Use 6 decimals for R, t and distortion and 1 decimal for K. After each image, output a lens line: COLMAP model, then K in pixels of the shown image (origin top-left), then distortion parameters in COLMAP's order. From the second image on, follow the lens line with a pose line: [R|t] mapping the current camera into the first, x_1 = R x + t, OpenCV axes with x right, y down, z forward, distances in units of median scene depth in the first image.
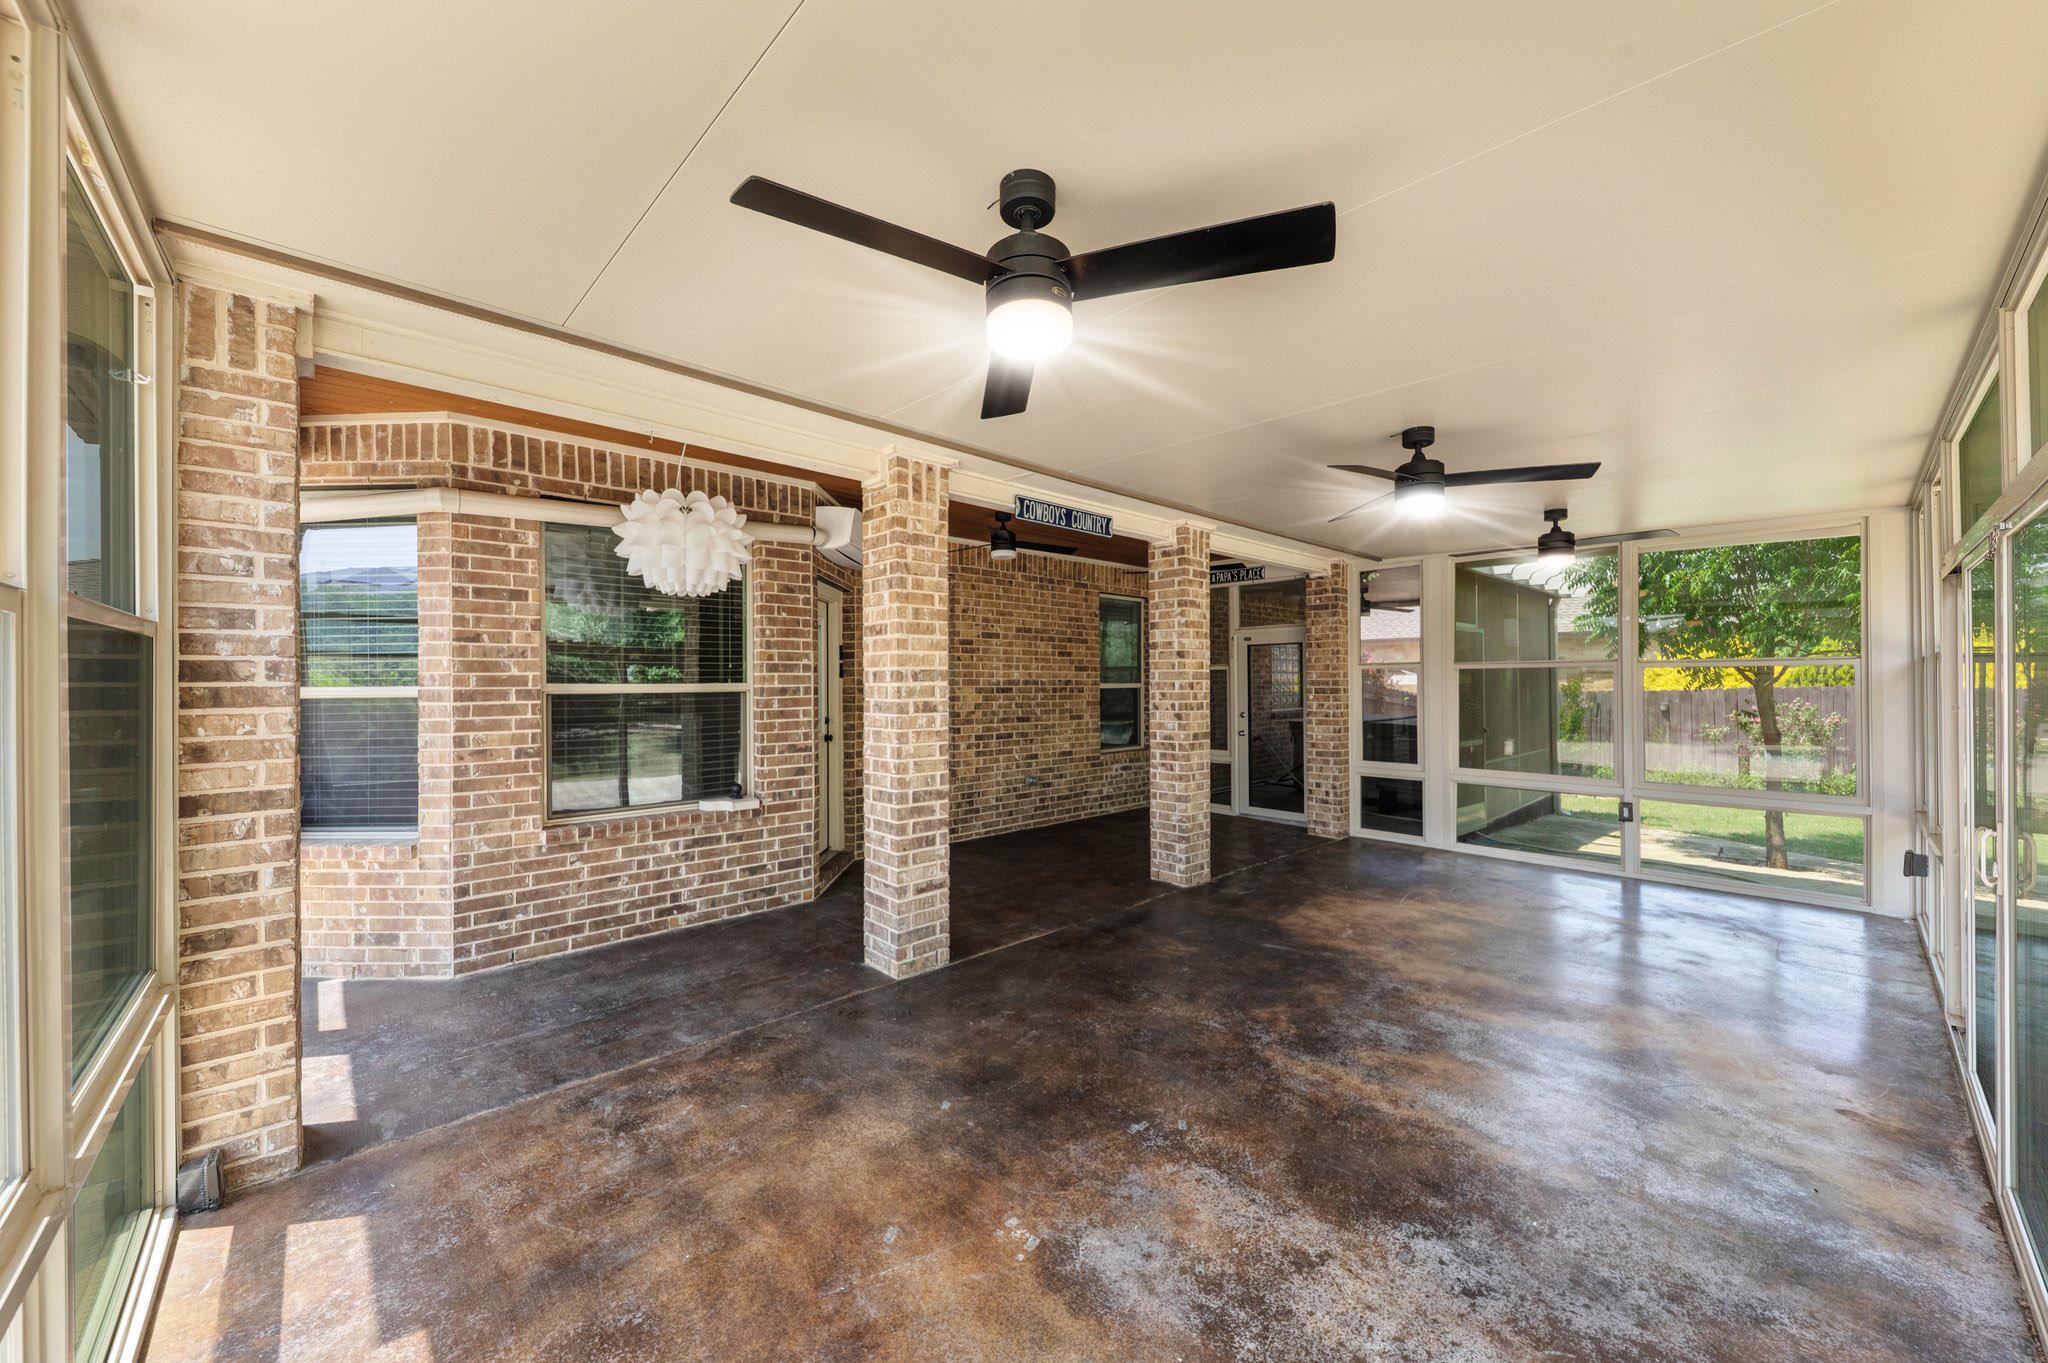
lens RADIAL K [[735.7, 0, 1024.4], [0, 735.7, 673.7], [0, 0, 1]] dist [-0.001641, -0.000686]
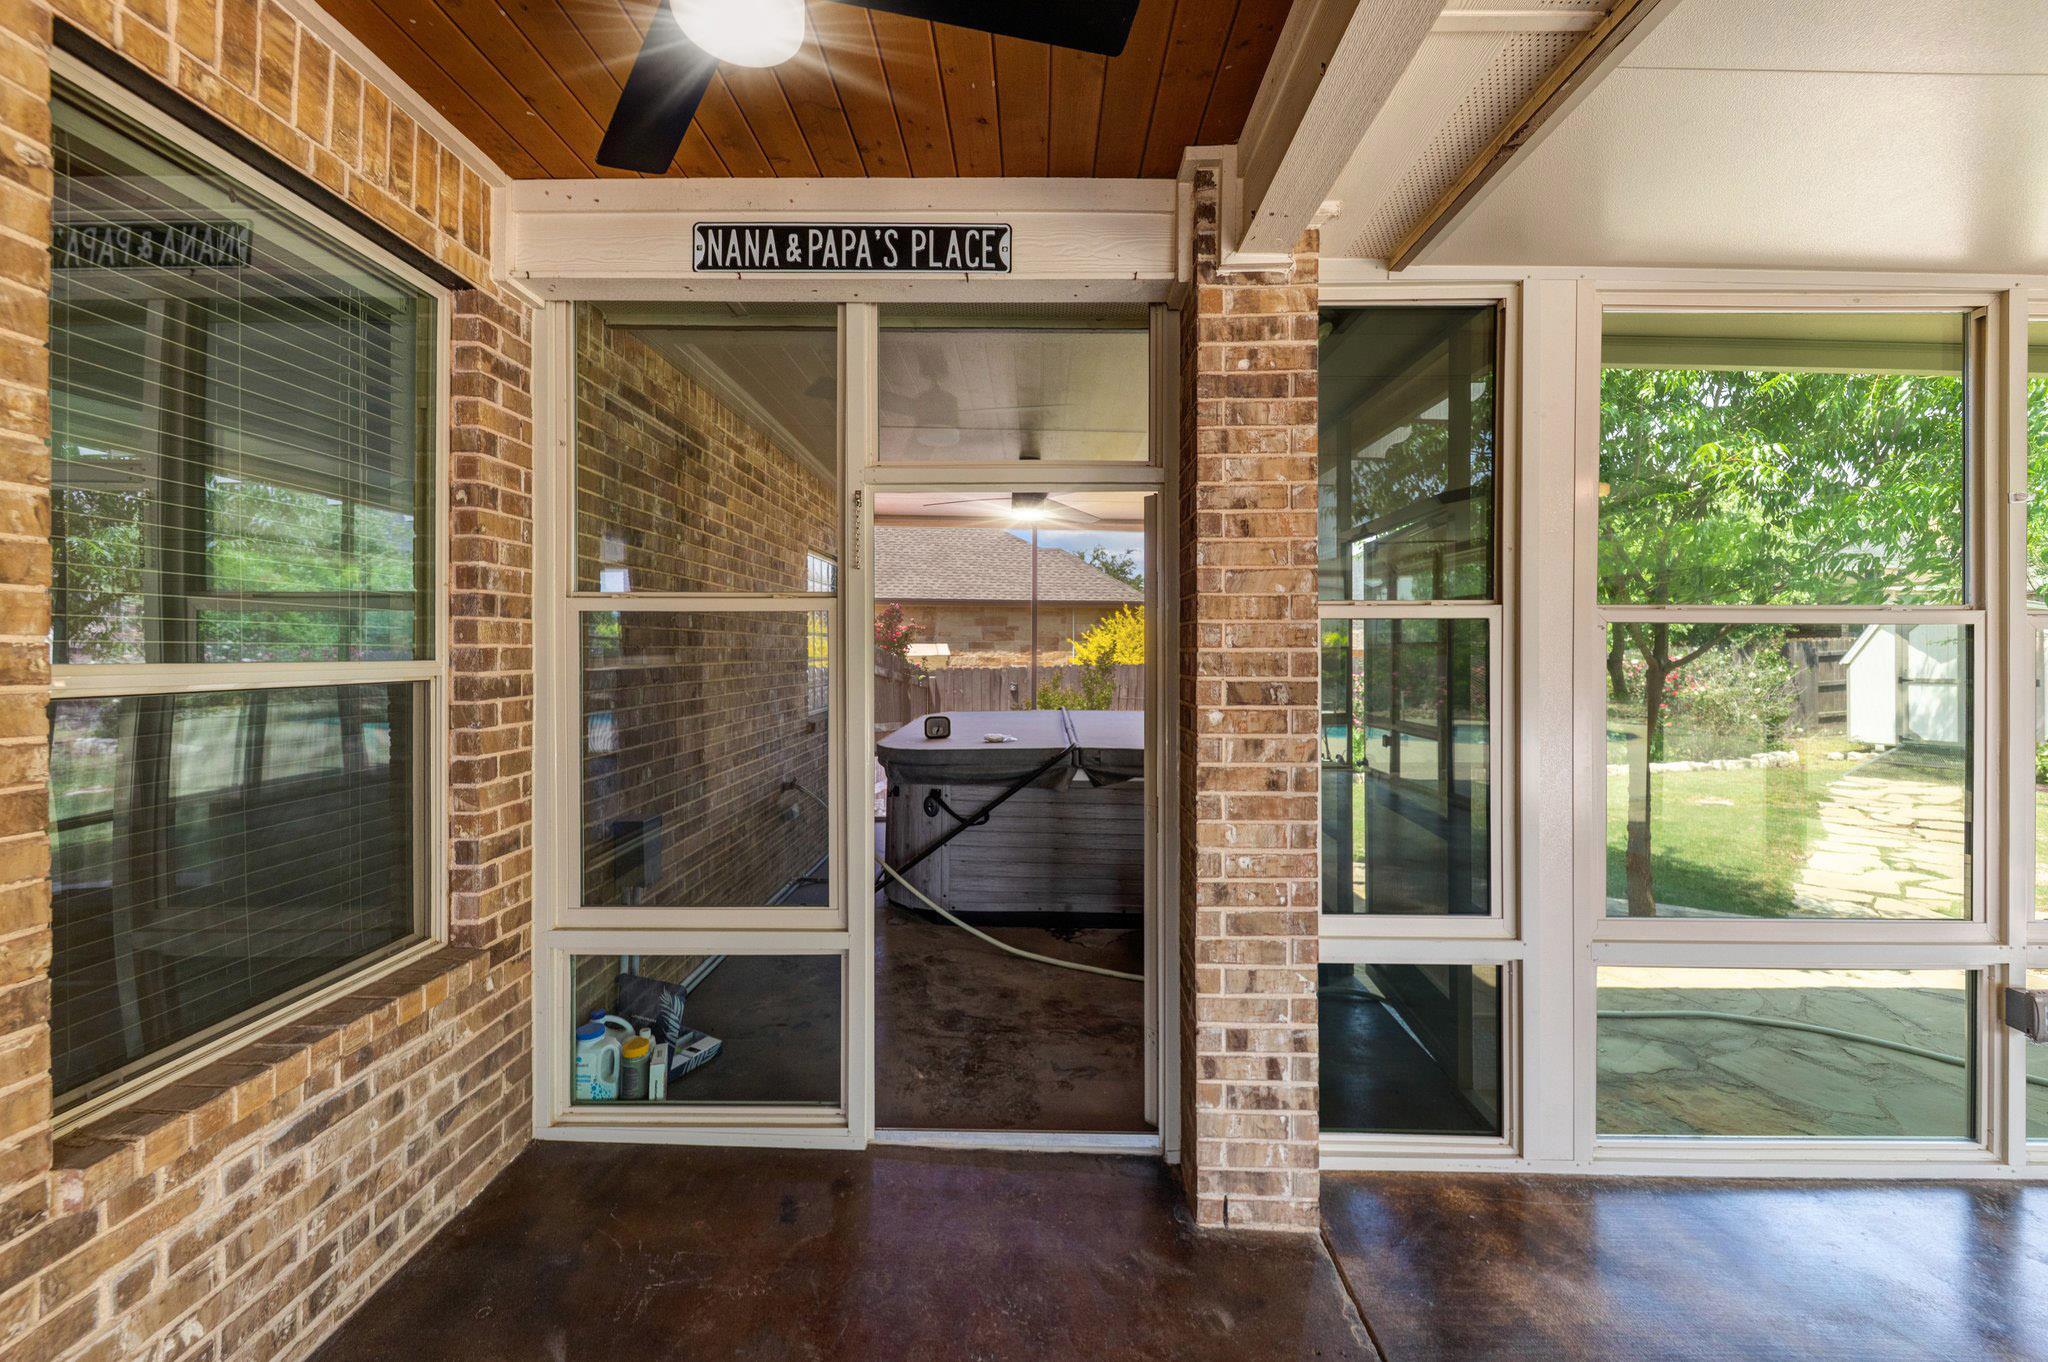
lens RADIAL K [[735.7, 0, 1023.2], [0, 735.7, 637.4], [0, 0, 1]] dist [-0.001641, -0.000686]
pose [[0.689407, 0.007524, 0.724335, 0.129317], [-0.007660, 0.999966, -0.003096, 0.003723], [-0.724333, -0.003414, 0.689441, 0.764951]]
